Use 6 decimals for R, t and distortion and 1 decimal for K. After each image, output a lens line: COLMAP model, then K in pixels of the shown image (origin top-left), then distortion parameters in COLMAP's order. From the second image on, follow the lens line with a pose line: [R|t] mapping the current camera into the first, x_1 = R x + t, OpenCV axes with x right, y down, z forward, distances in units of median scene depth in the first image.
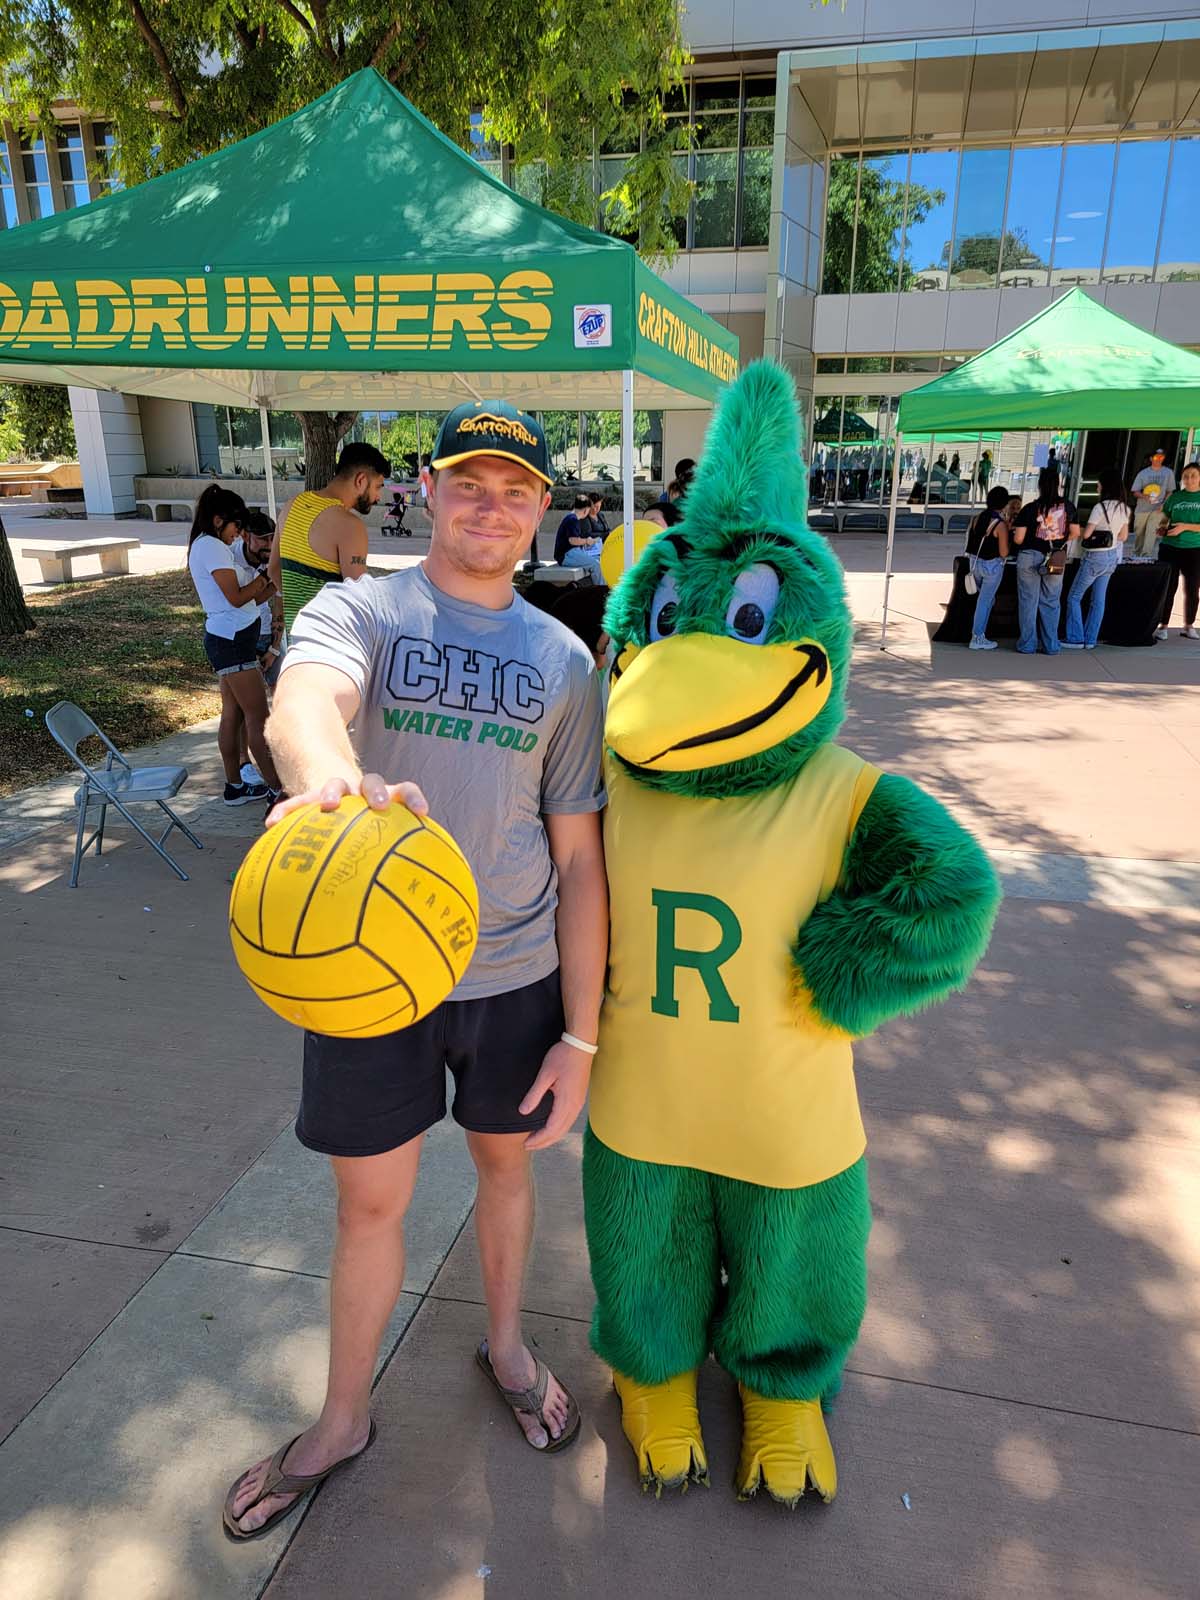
lens RADIAL K [[1046.7, 0, 602.4], [0, 1046.7, 827.0], [0, 0, 1]] dist [0.075701, -0.060938]
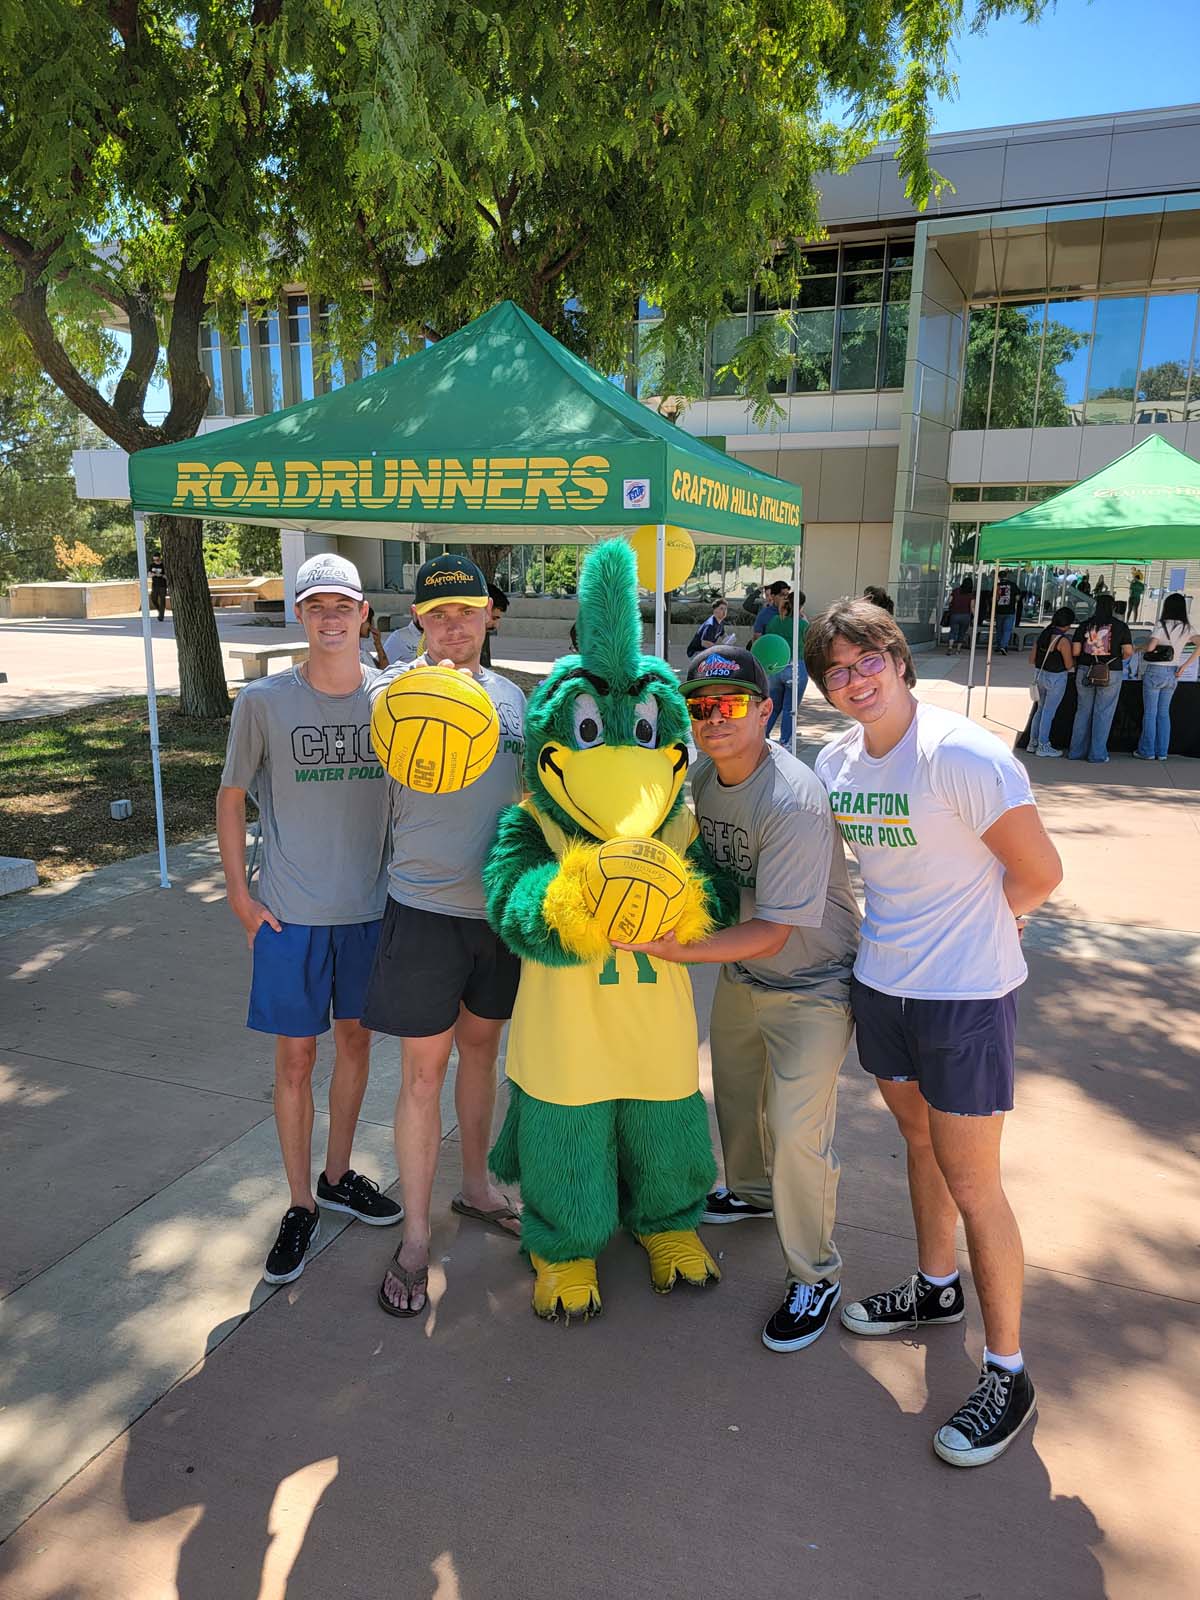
lens RADIAL K [[1046.7, 0, 602.4], [0, 1046.7, 827.0], [0, 0, 1]] dist [0.075701, -0.060938]
pose [[0.988741, 0.044480, -0.142877, 0.126511], [-0.058691, 0.993567, -0.096847, 0.071530], [0.137650, 0.104142, 0.984991, -0.239292]]
